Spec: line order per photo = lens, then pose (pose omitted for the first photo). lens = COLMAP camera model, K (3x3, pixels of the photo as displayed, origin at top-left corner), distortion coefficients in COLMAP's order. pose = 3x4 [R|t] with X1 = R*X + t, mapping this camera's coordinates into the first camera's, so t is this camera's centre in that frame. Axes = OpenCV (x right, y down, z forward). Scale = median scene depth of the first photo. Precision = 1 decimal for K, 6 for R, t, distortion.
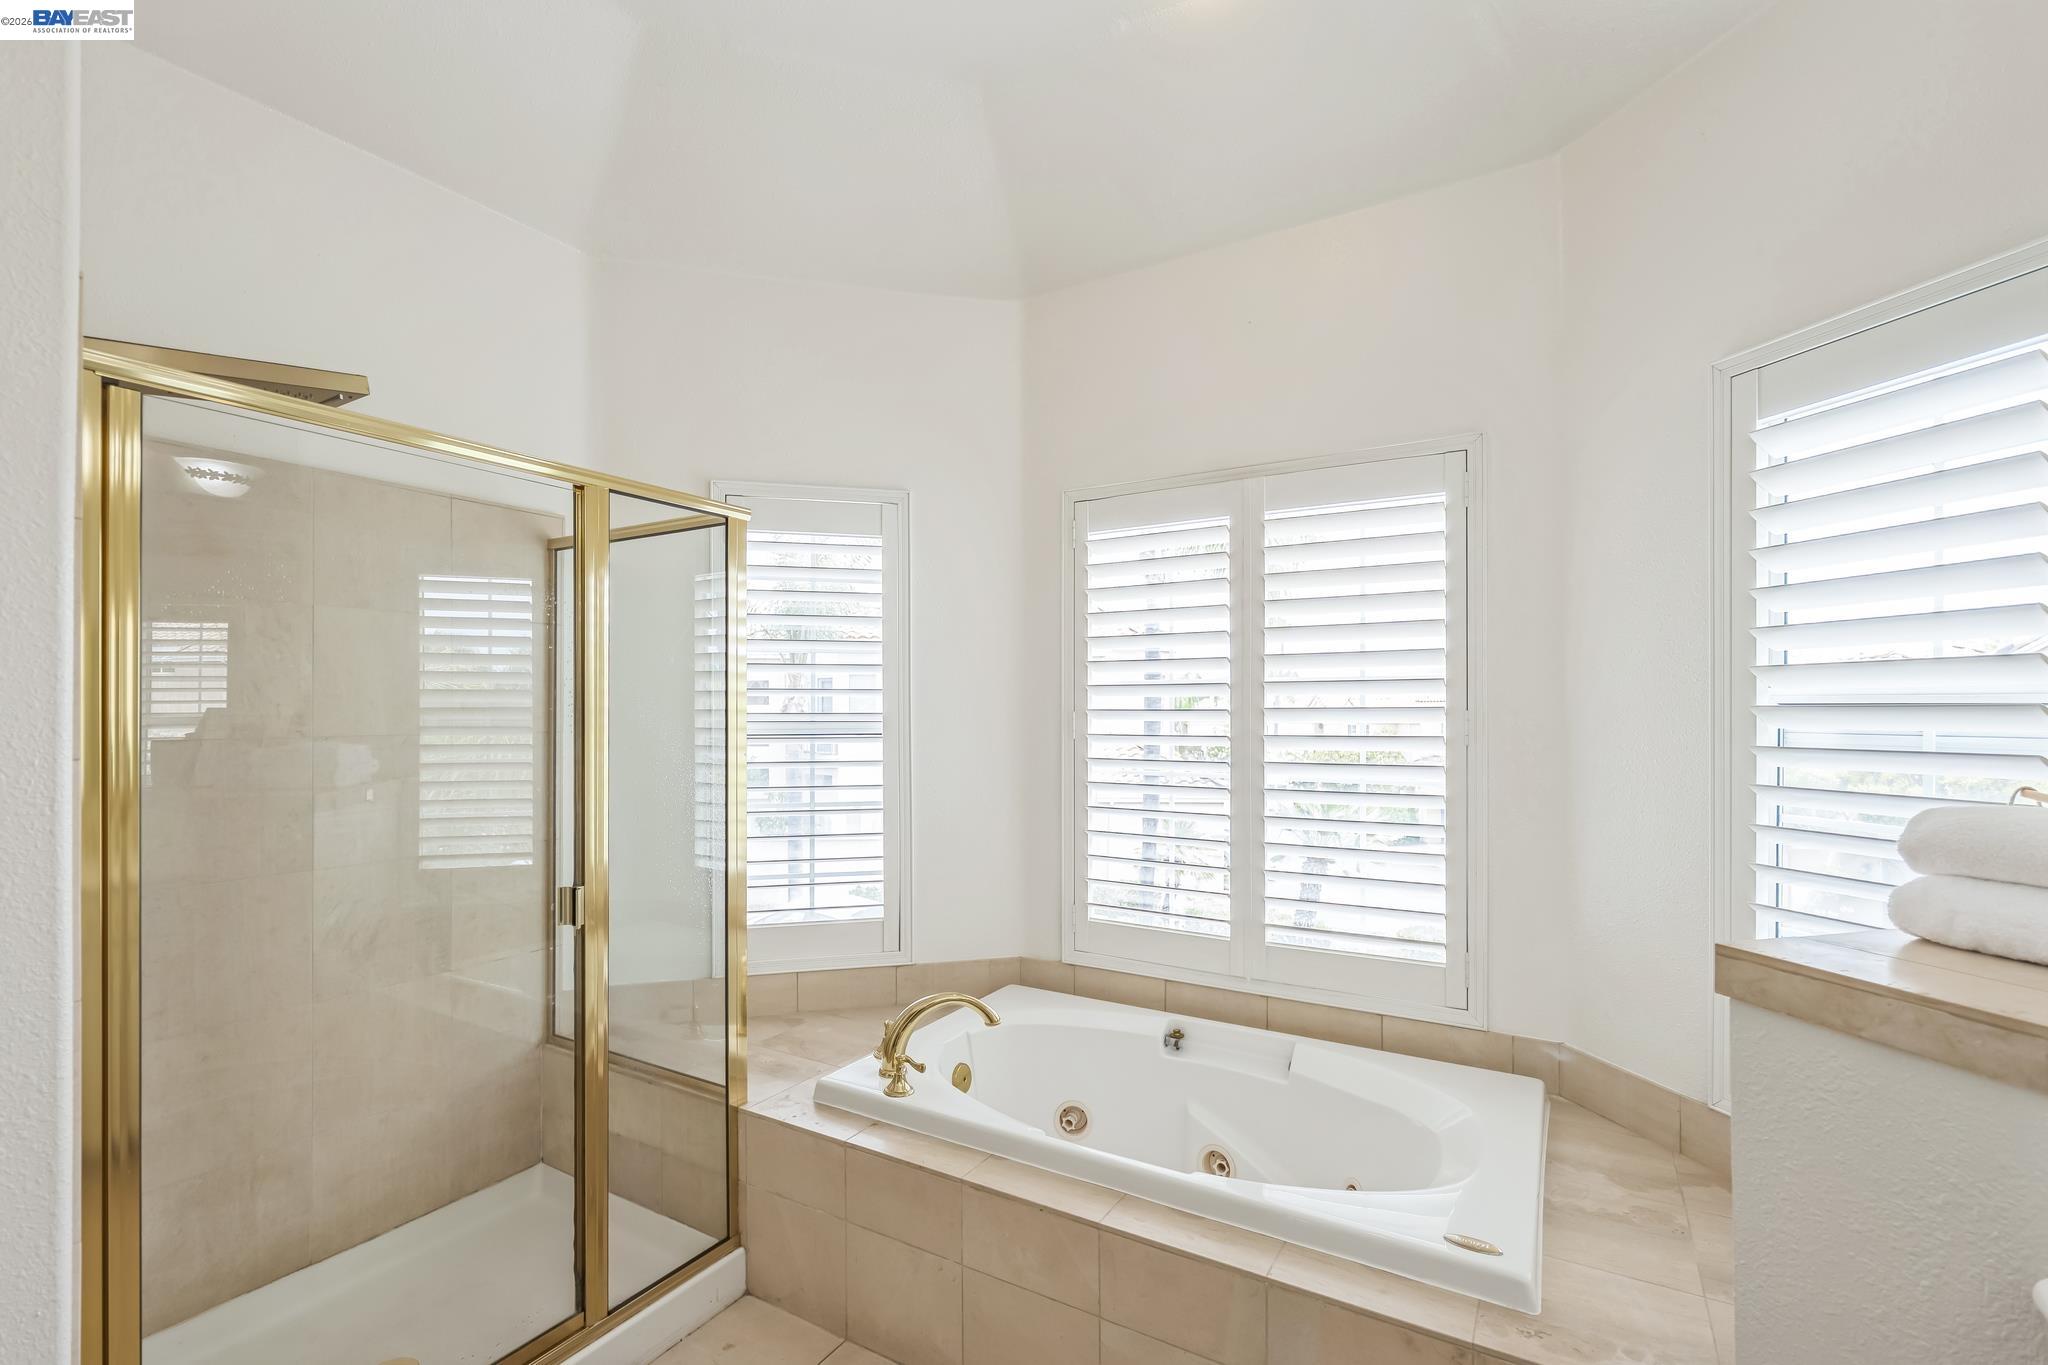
lens RADIAL K [[917.8, 0, 1009.7], [0, 917.8, 709.5], [0, 0, 1]] dist [-0.002086, 0.000118]
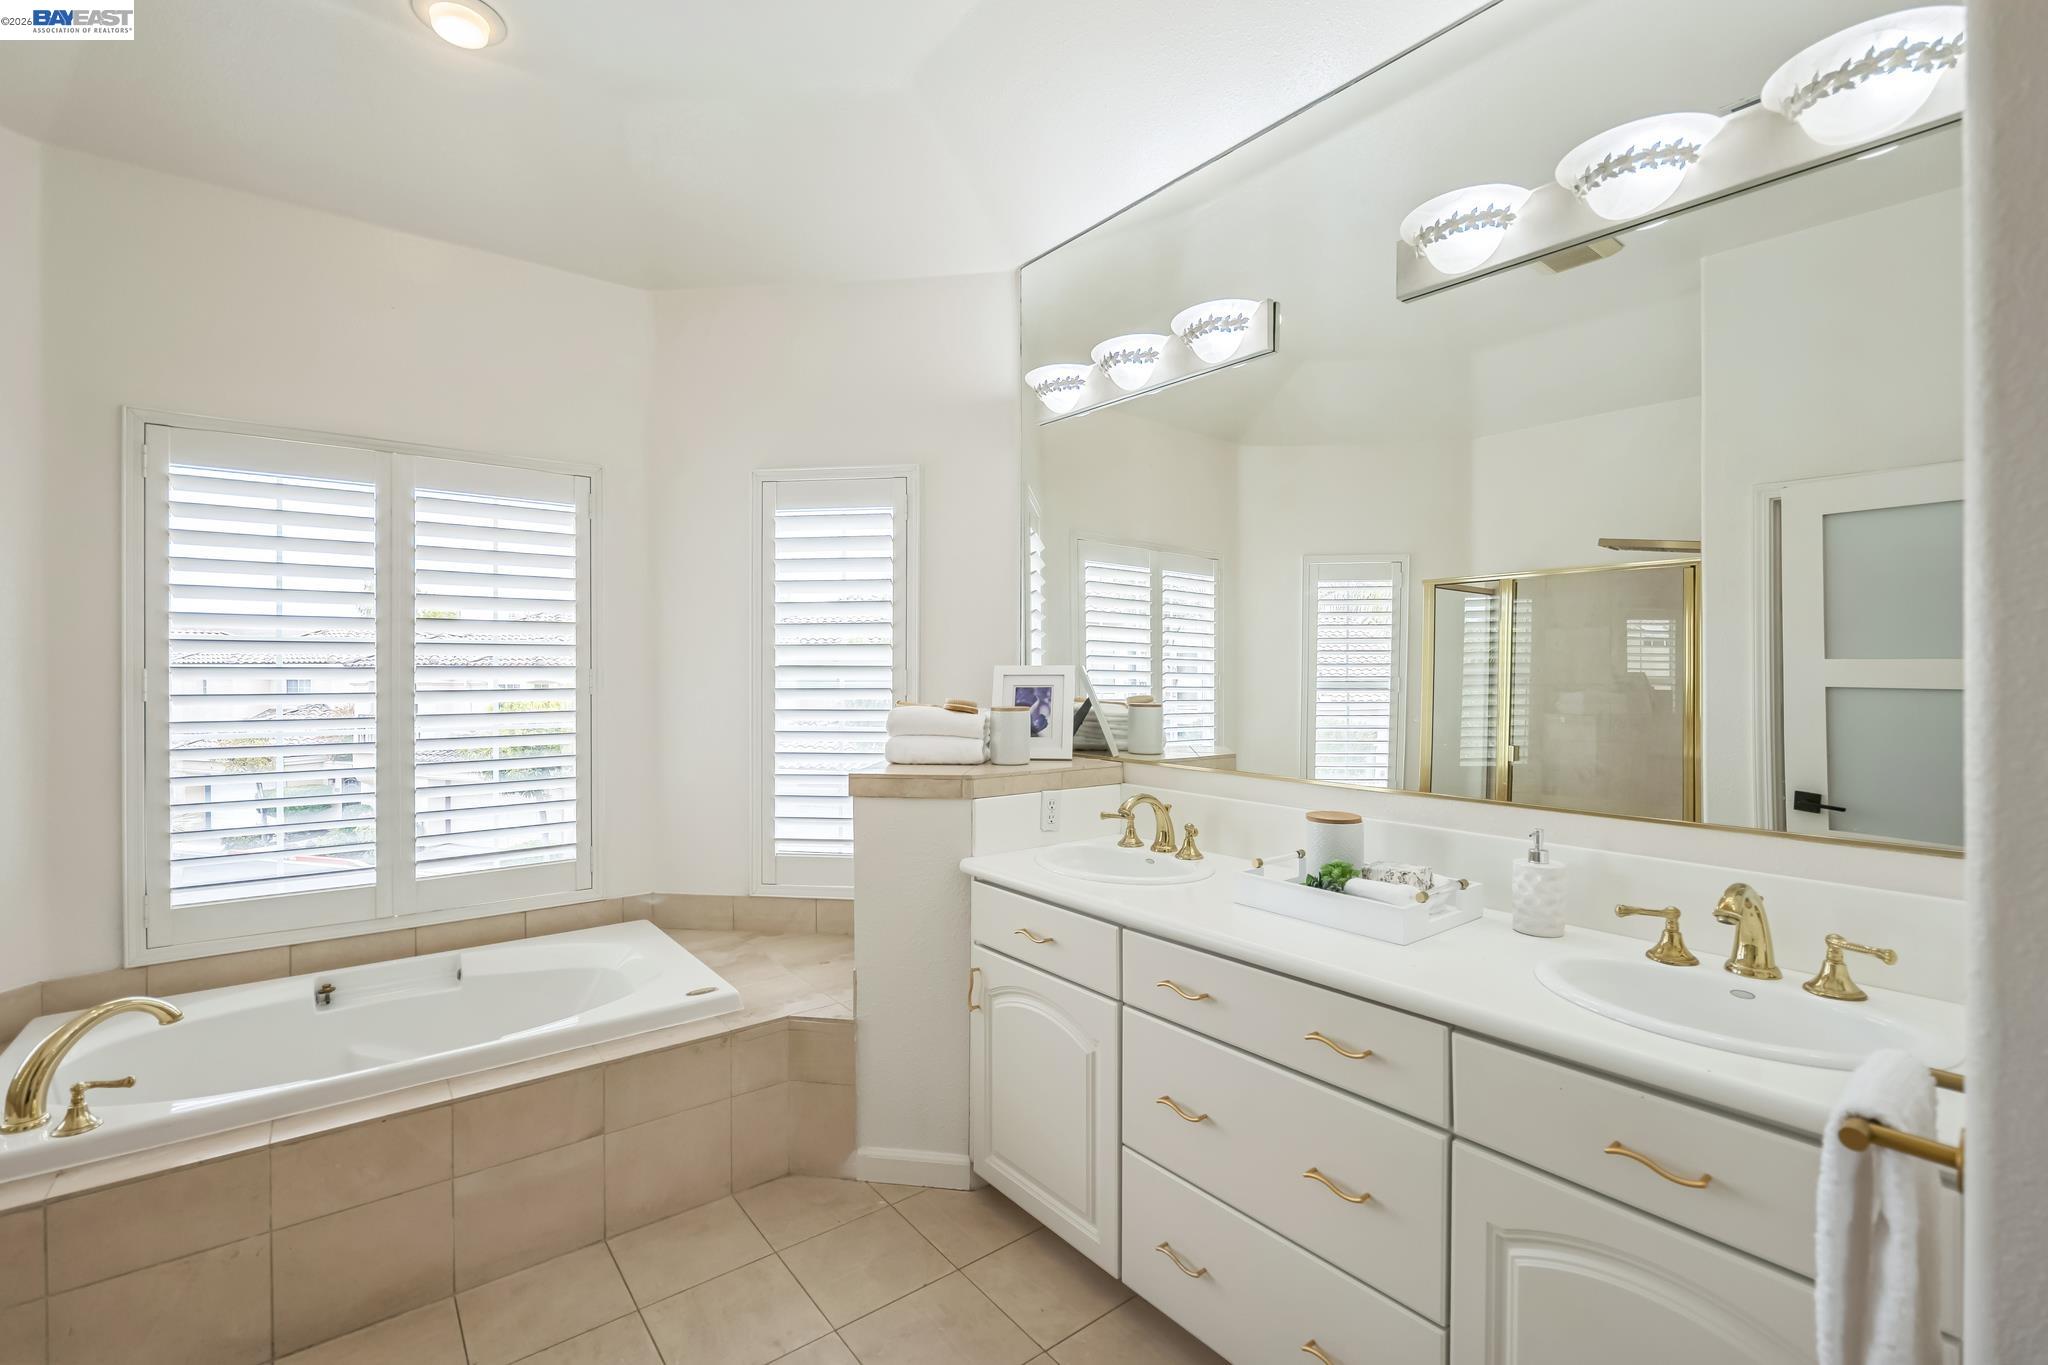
lens RADIAL K [[917.8, 0, 1019.9], [0, 917.8, 674.1], [0, 0, 1]] dist [-0.002086, 0.000118]
pose [[0.354237, -0.004928, 0.935143, -0.508738], [-0.000764, 0.999984, 0.005559, 0.000836], [-0.935155, -0.002684, 0.354228, -0.073605]]
